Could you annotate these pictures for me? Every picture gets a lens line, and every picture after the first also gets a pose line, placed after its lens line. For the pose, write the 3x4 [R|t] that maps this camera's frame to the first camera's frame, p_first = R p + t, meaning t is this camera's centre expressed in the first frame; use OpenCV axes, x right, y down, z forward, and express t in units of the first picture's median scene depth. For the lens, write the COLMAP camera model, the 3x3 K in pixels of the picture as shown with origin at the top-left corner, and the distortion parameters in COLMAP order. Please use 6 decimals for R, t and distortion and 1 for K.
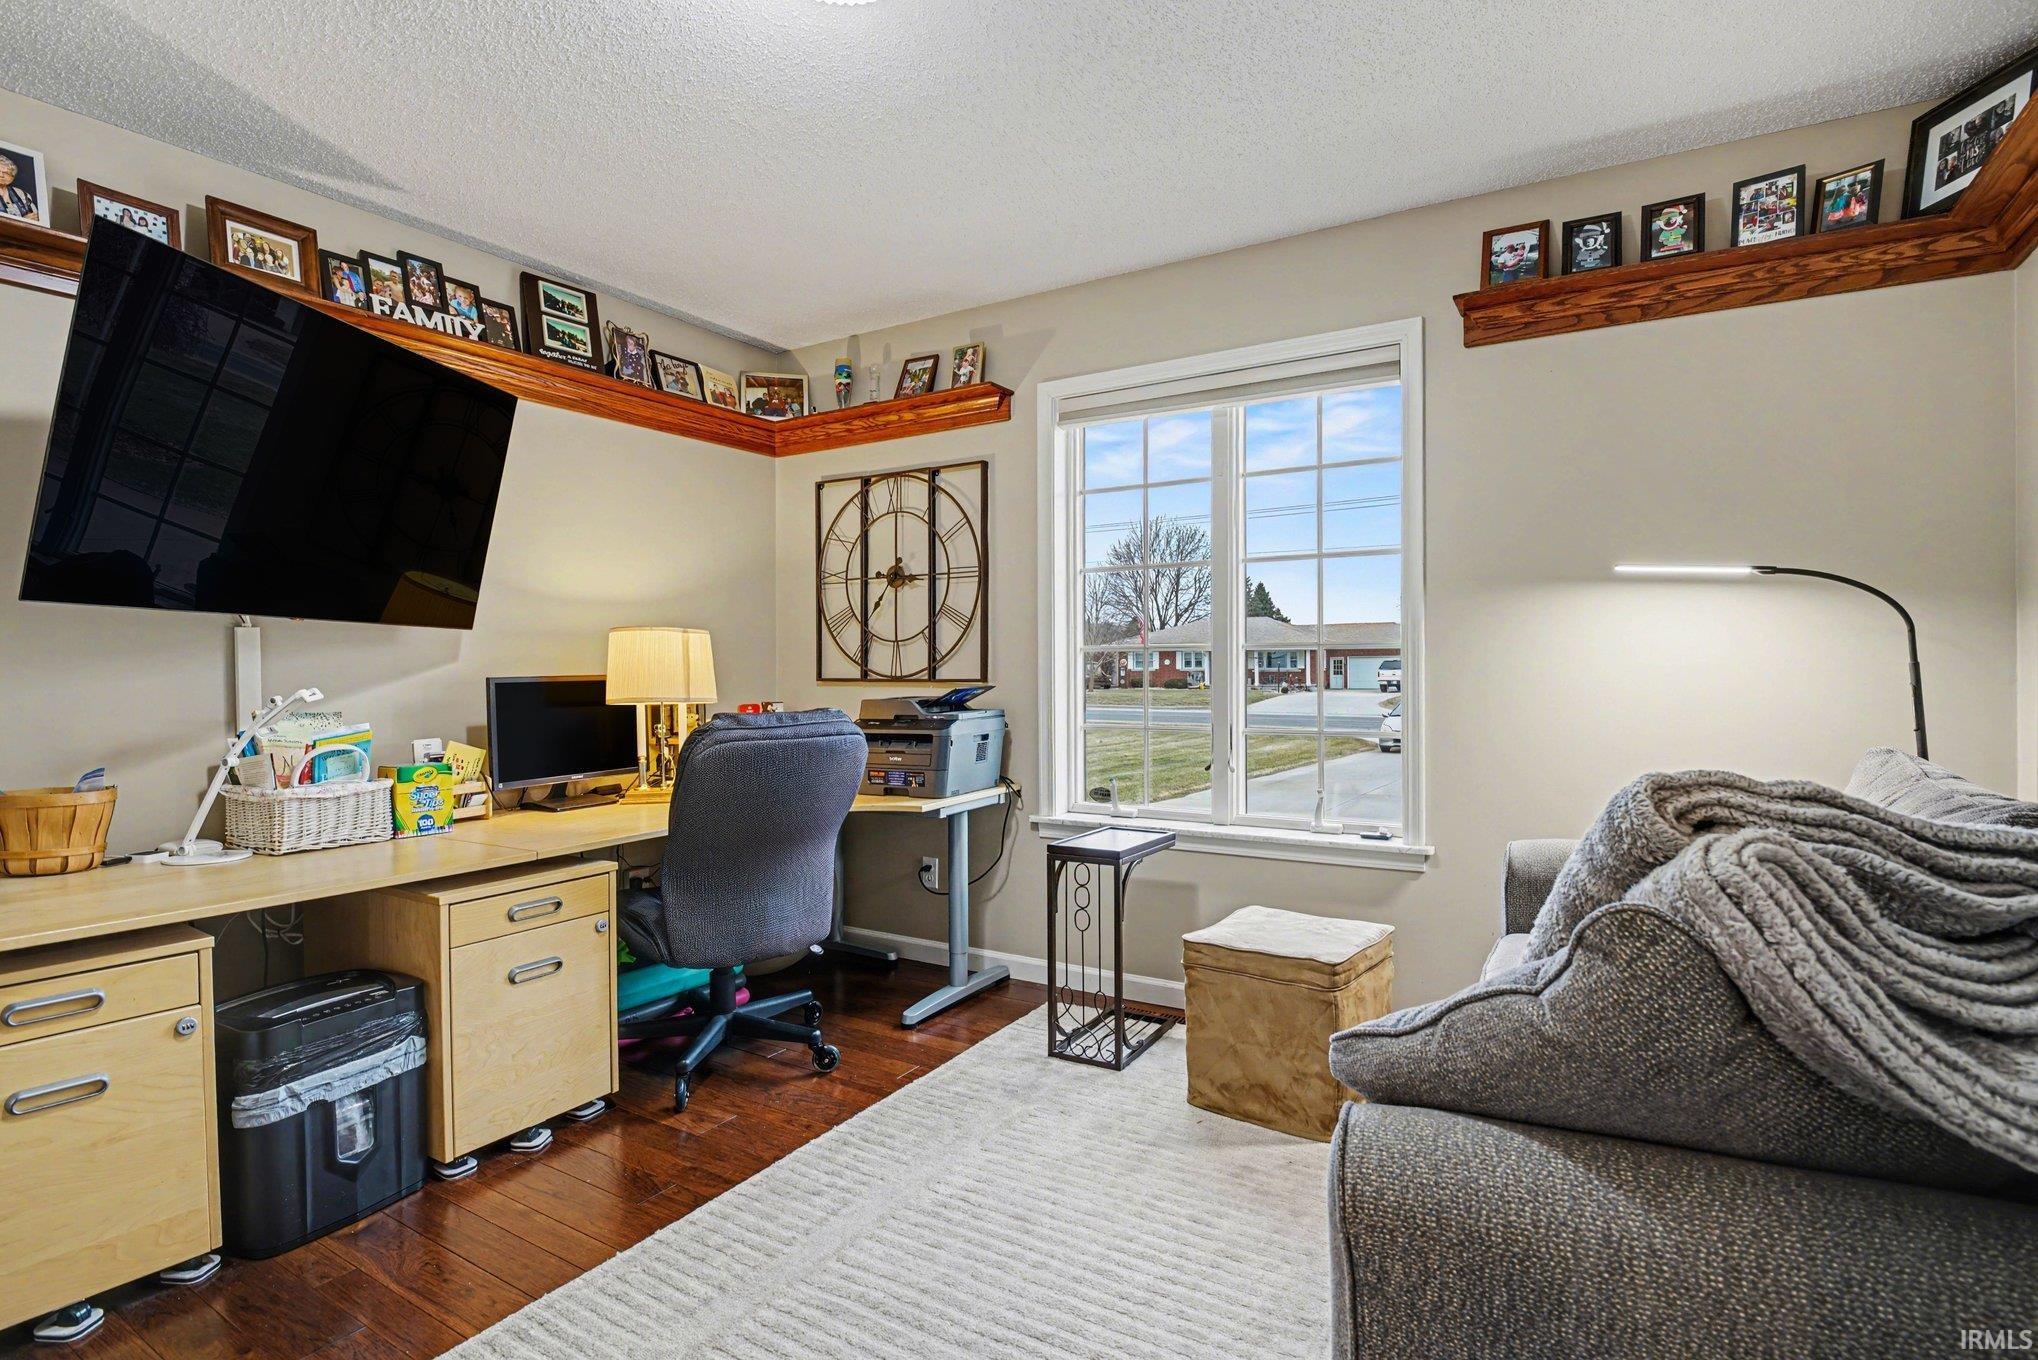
lens RADIAL K [[1022.5, 0, 1024.3], [0, 1022.5, 654.9], [0, 0, 1]] dist [-0.001148, -0.015402]
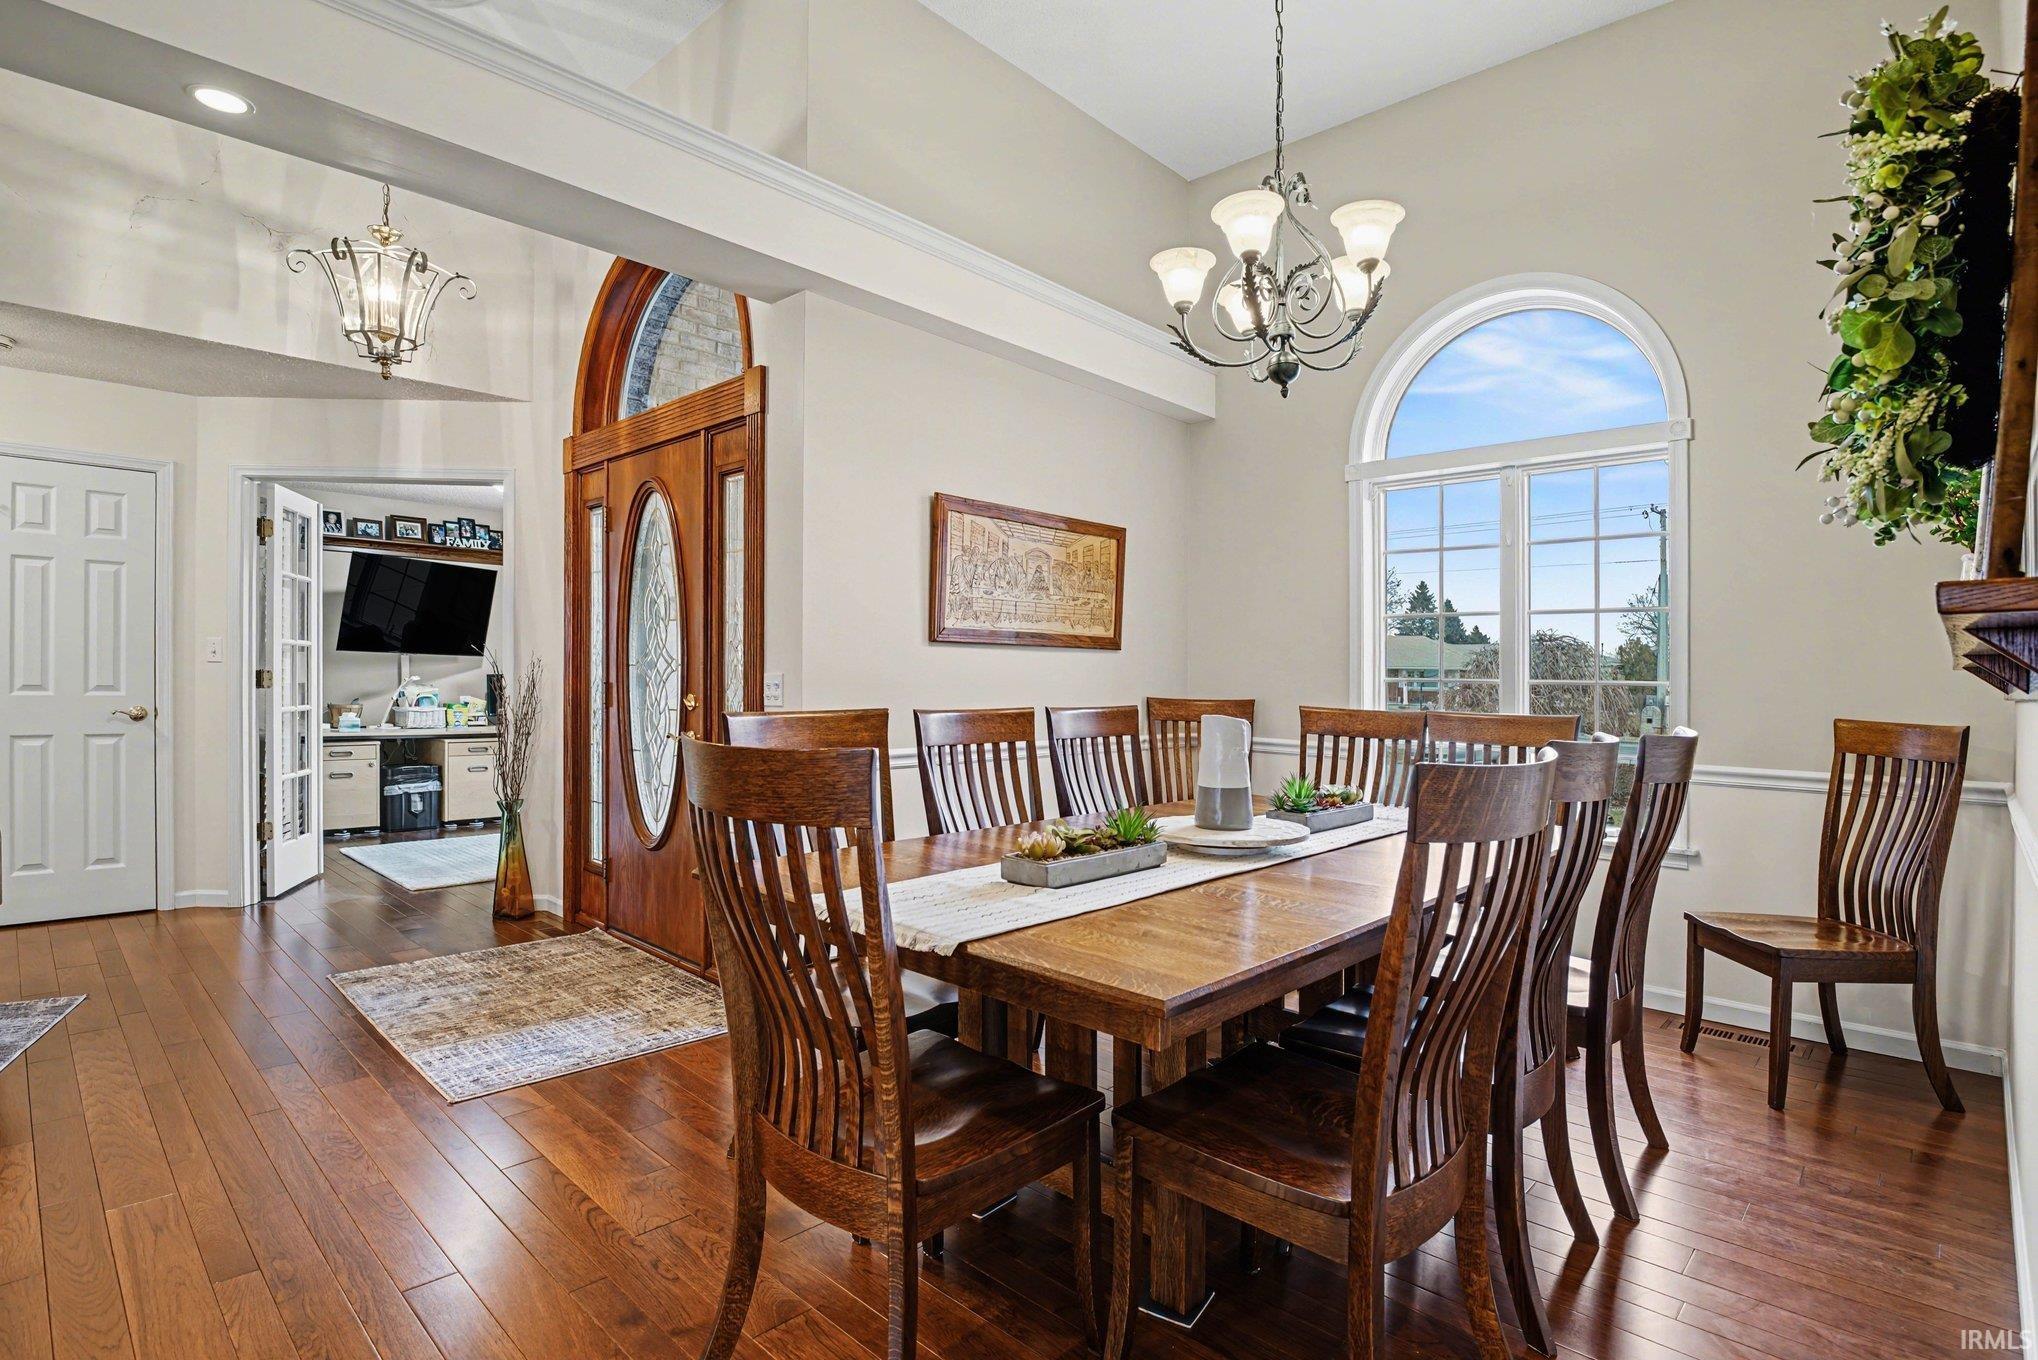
lens RADIAL K [[1019.8, 0, 1031.8], [0, 1019.8, 679.1], [0, 0, 1]] dist [-0.029914, -0.000826]
pose [[0.980047, 0.022538, -0.197483, 1.808519], [-0.019778, 0.999677, 0.015933, -0.045117], [0.197779, -0.011709, 0.980177, -1.707602]]
